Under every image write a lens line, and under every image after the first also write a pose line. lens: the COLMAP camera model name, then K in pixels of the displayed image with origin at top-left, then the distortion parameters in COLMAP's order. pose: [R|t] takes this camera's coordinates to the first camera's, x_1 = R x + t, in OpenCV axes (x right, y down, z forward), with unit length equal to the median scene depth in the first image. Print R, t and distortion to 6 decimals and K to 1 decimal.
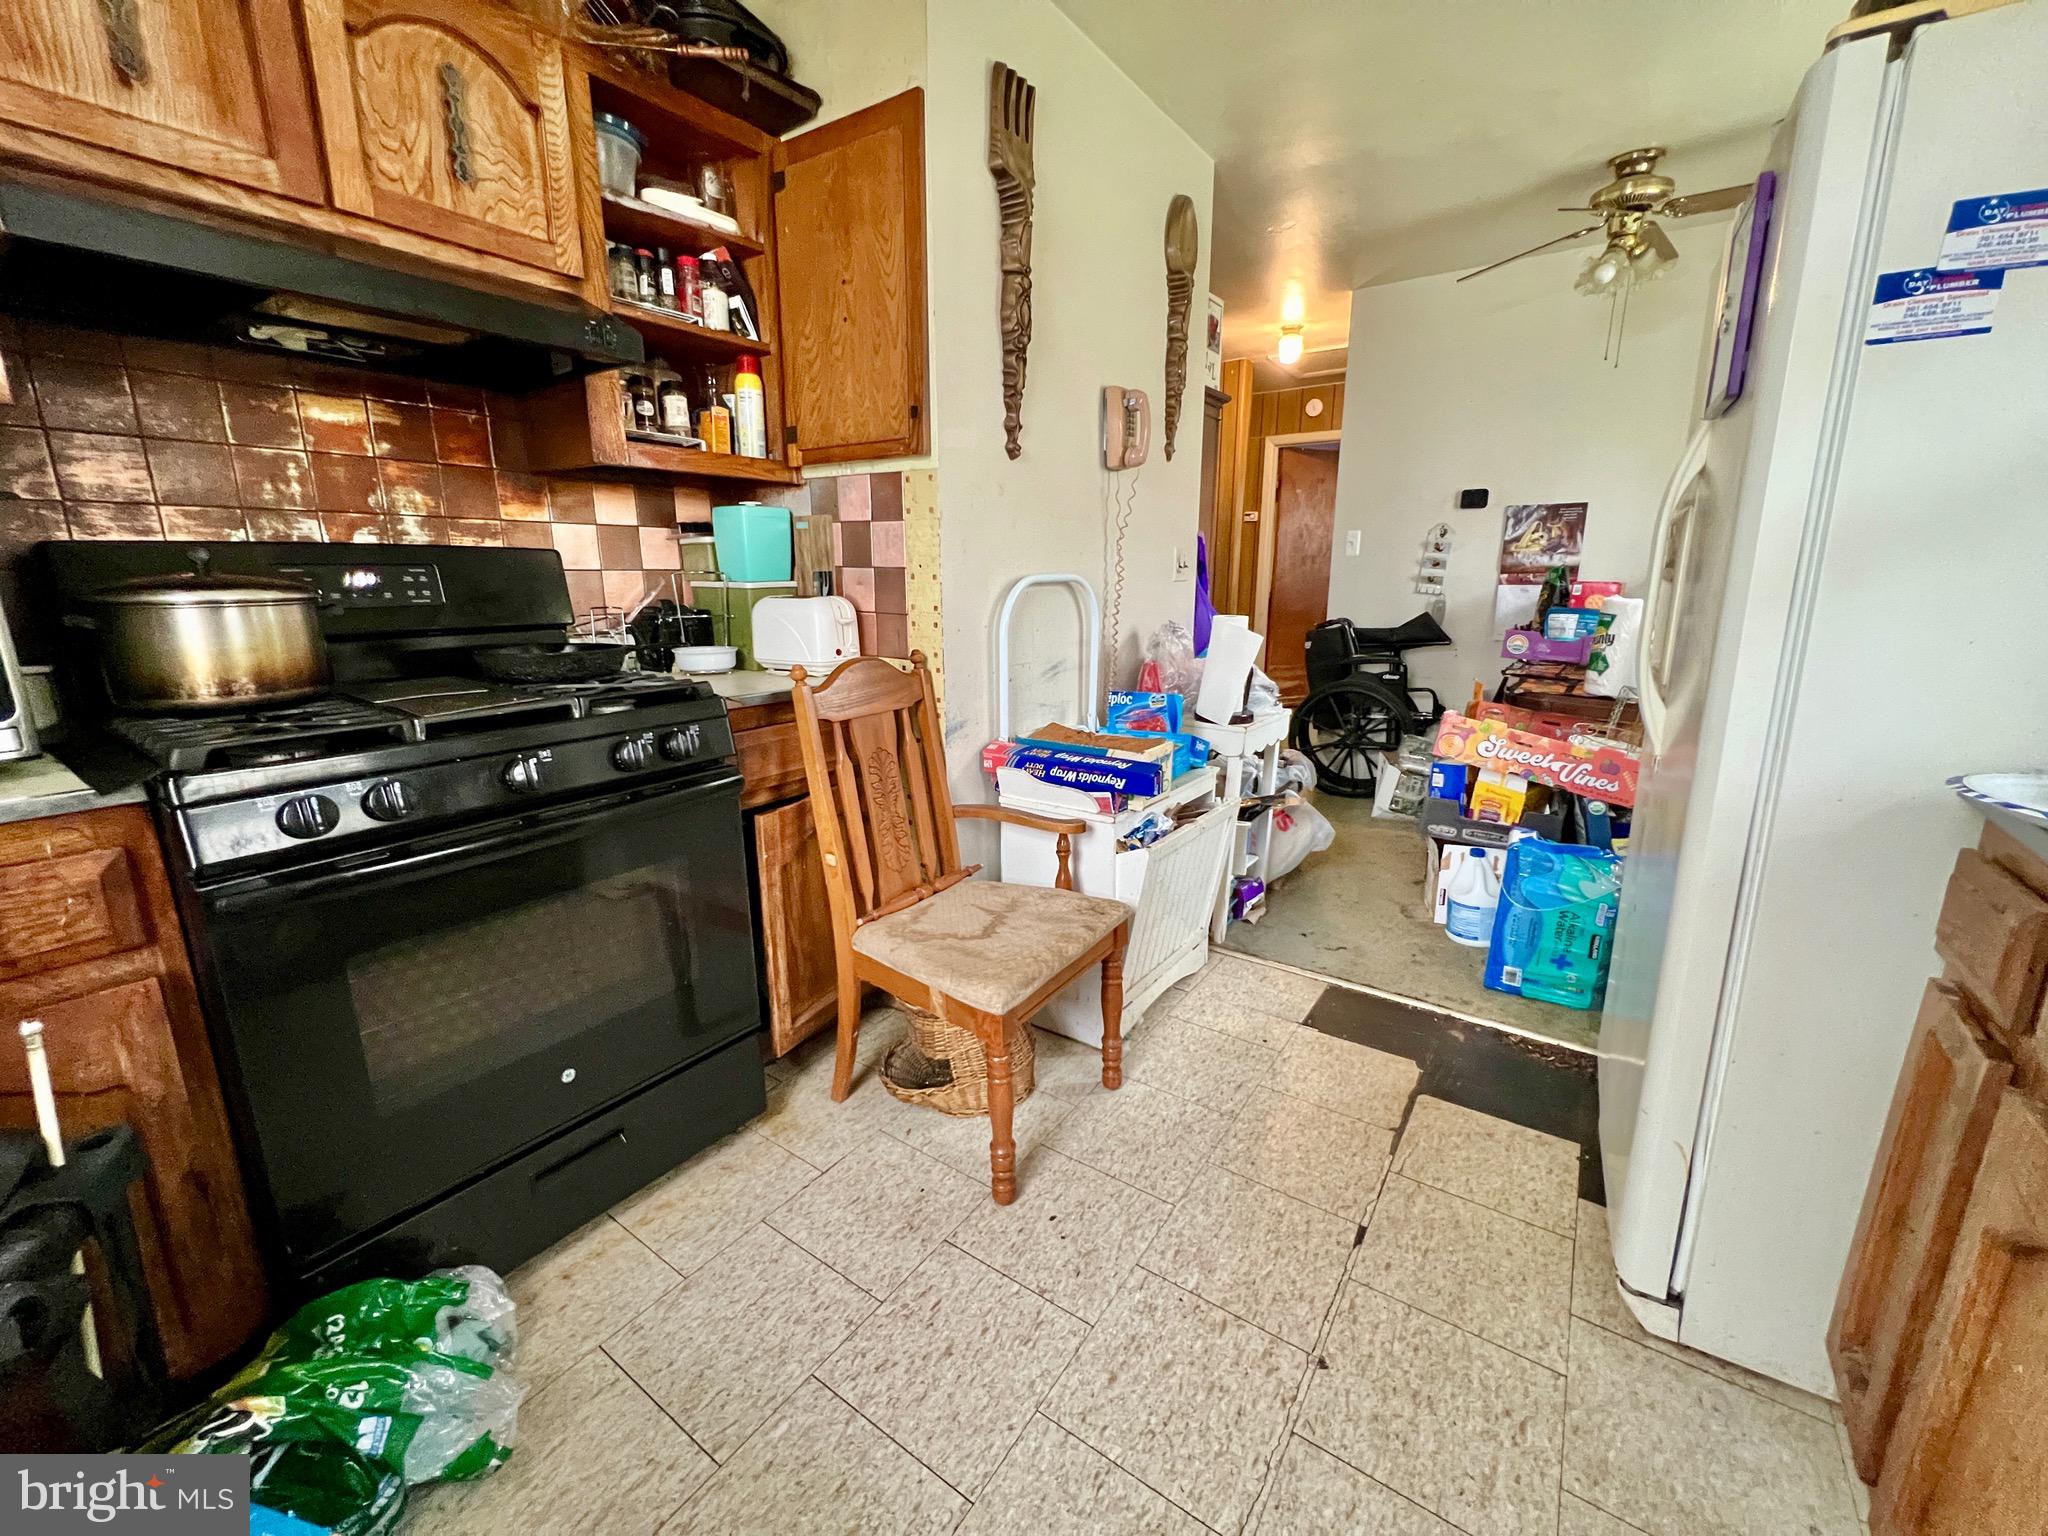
lens RADIAL K [[817.4, 0, 1016.8], [0, 817.4, 762.7], [0, 0, 1]] dist [-0.003747, -0.000067]
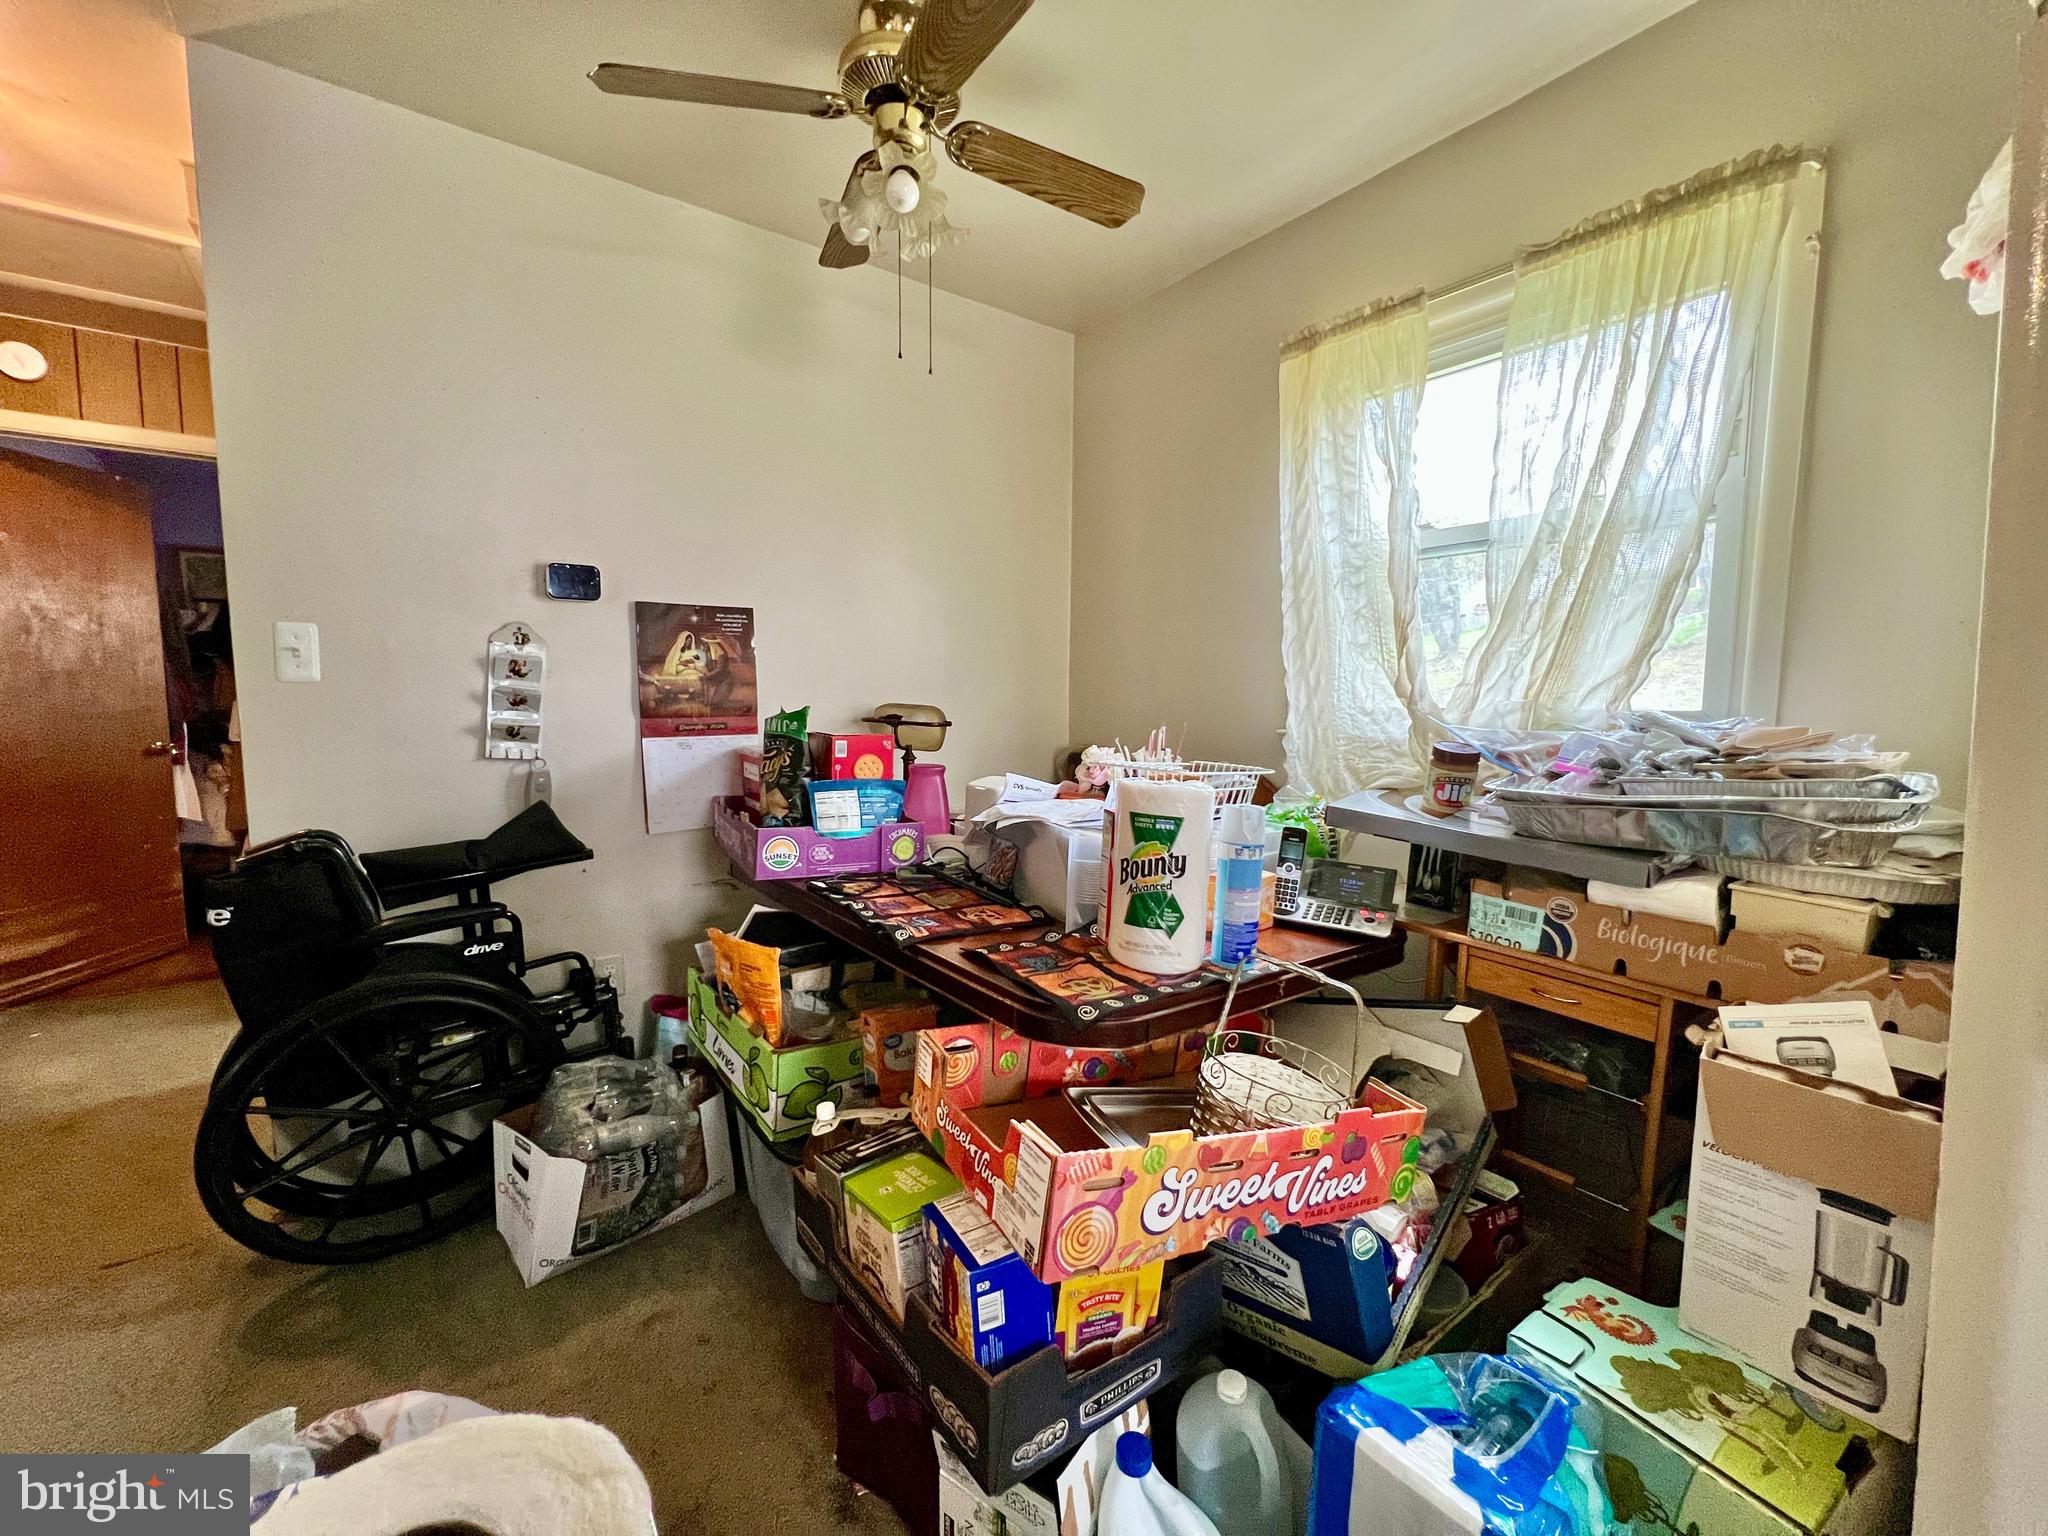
lens RADIAL K [[817.4, 0, 1016.8], [0, 817.4, 762.7], [0, 0, 1]] dist [-0.003747, -0.000067]
pose [[0.314165, -0.077845, 0.946172, 0.144090], [0.210433, 0.977551, 0.010555, -0.157735], [-0.925753, 0.195790, 0.323493, 0.601642]]
